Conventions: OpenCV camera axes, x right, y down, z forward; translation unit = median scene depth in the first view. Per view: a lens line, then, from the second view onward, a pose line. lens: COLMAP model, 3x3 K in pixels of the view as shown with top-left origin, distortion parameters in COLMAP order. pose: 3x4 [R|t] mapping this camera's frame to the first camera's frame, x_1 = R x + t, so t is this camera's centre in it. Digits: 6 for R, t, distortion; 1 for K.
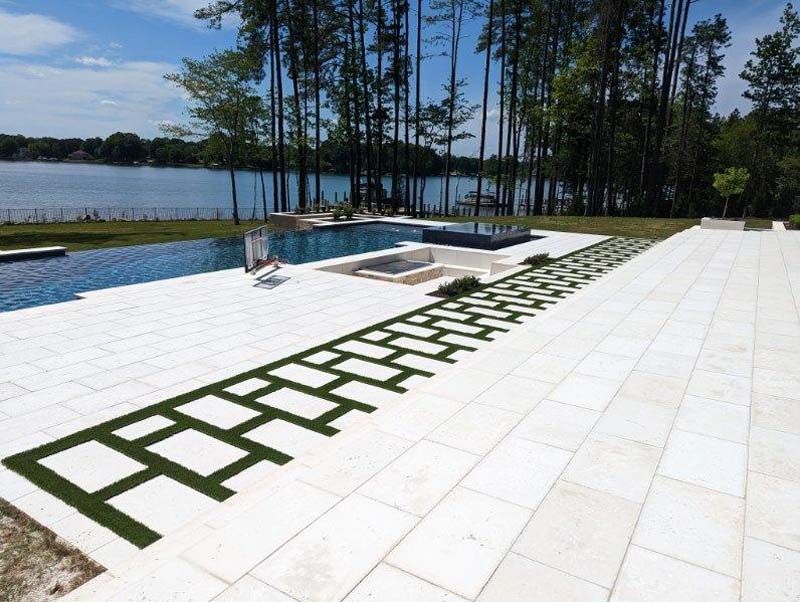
lens RADIAL K [[604.0, 0, 400.0], [0, 604.0, 301.0], [0, 0, 1]] dist [0.010954, -0.003516]
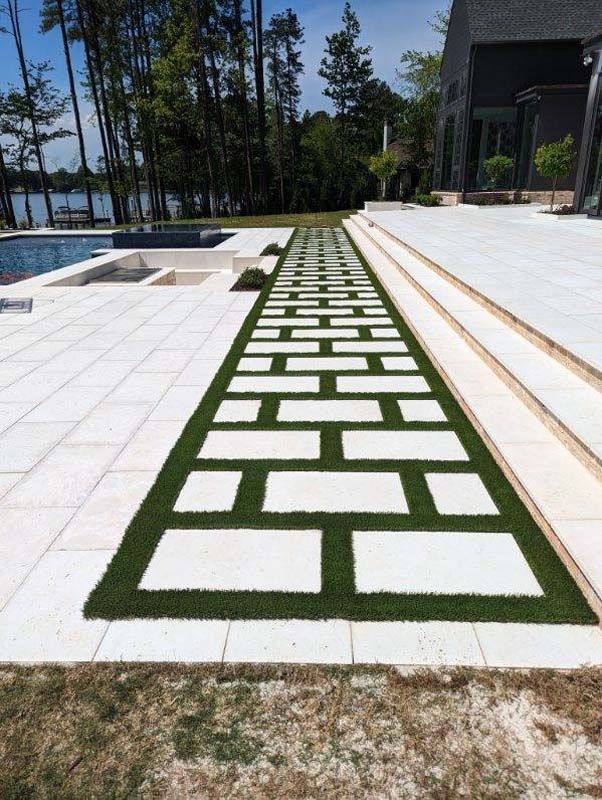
lens RADIAL K [[603.5, 0, 301.0], [0, 603.5, 400.0], [0, 0, 1]] dist [0.062636, -0.070603]
pose [[0.841697, -0.221801, 0.492291, -0.114644], [0.162877, 0.973561, 0.160158, 0.006407], [-0.514798, -0.054622, 0.855569, 0.077801]]
